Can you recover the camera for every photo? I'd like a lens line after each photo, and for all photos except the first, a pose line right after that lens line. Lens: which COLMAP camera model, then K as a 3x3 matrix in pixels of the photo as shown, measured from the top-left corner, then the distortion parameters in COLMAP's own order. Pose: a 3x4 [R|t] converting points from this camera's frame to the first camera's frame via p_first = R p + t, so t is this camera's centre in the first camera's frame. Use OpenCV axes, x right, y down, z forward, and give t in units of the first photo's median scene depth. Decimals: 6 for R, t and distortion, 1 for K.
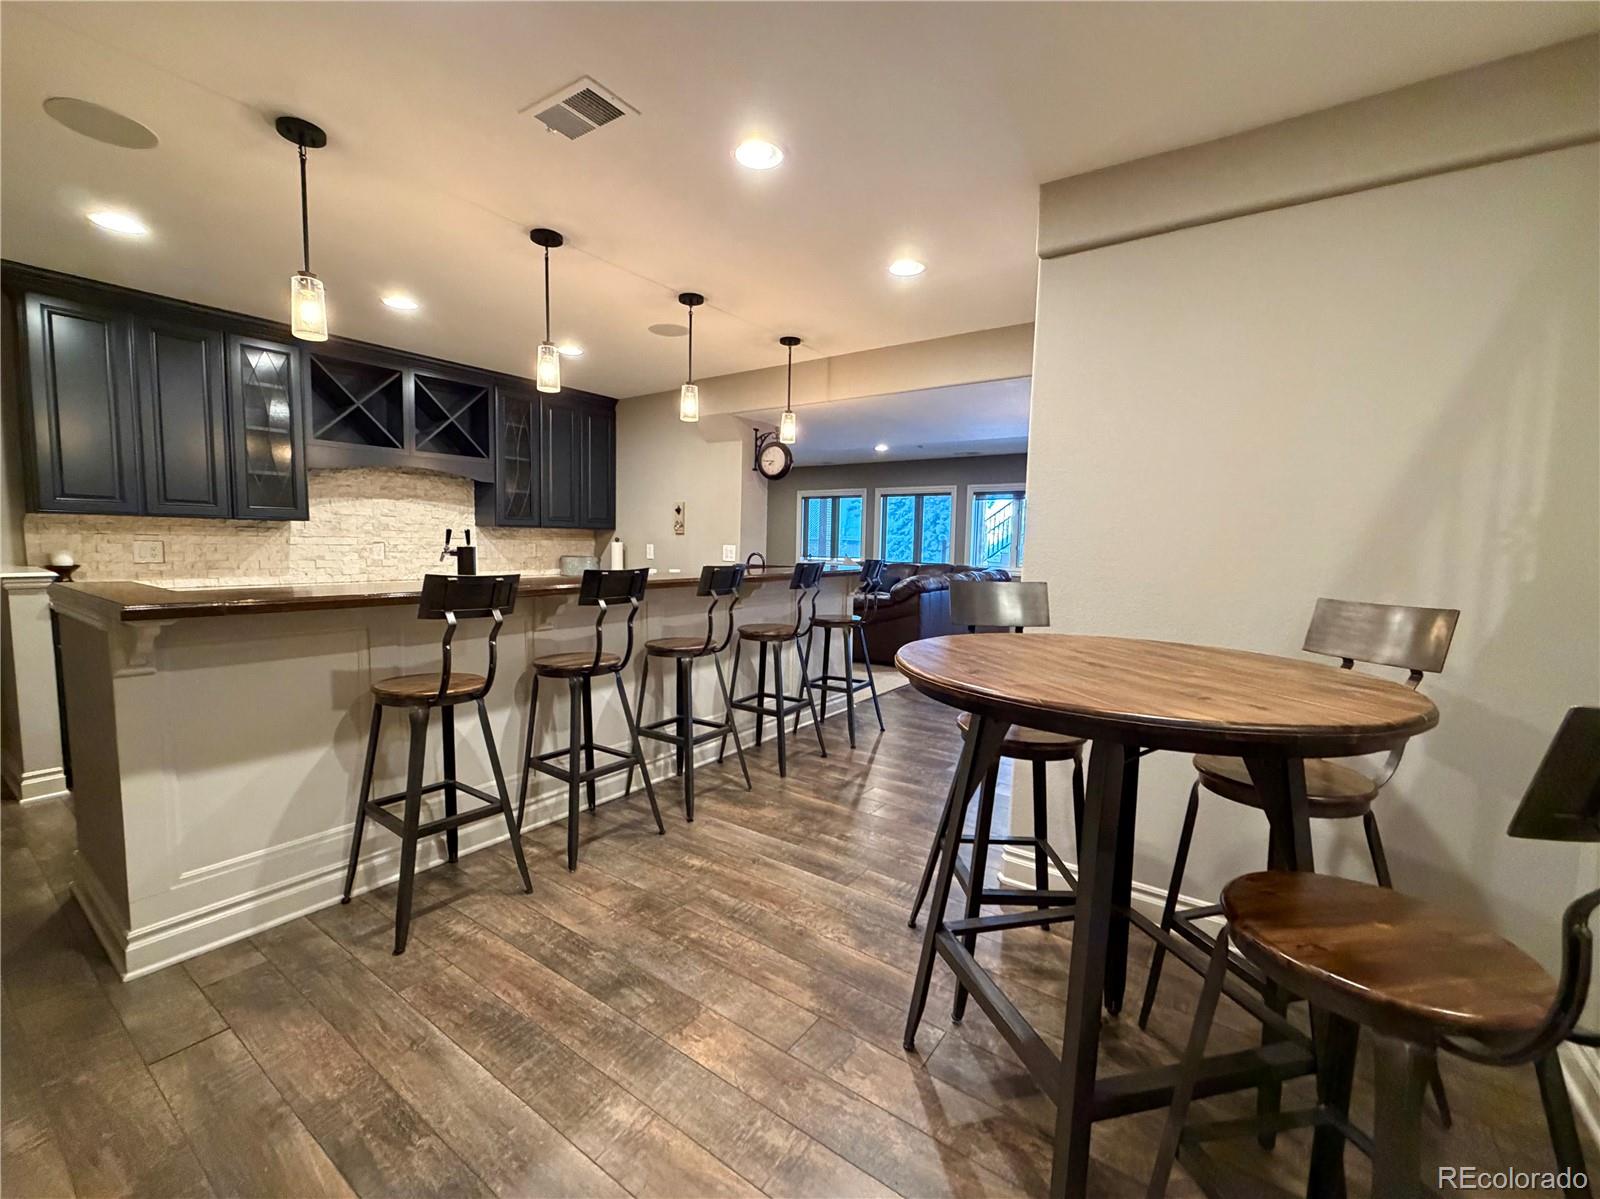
lens RADIAL K [[679.4, 0, 800.0], [0, 679.4, 599.5], [0, 0, 1]] dist [-0.000281, 0.000342]
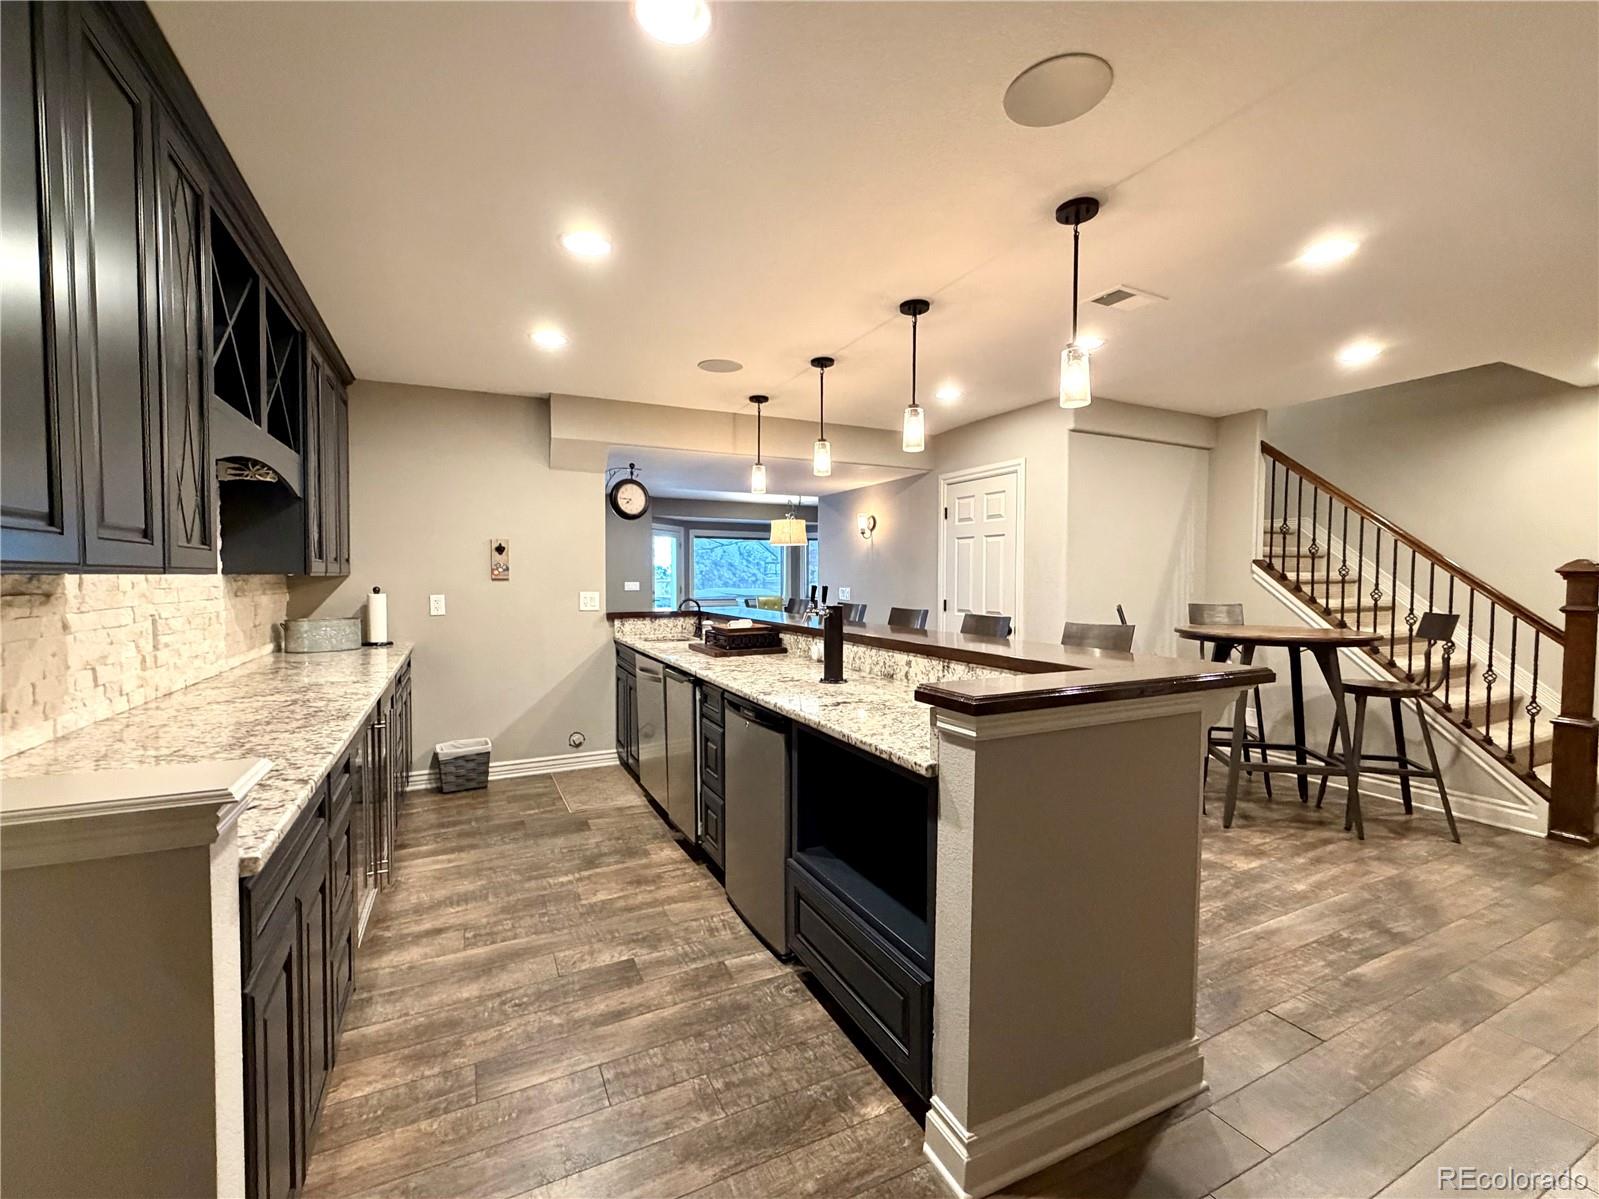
lens RADIAL K [[678.9, 0, 799.5], [0, 678.9, 599.5], [0, 0, 1]] dist [-0.000281, 0.000342]
pose [[0.474518, -0.051433, 0.878742, -0.706840], [0.086159, 0.996212, 0.011783, -0.055353], [-0.876019, 0.070121, 0.477152, 0.346224]]
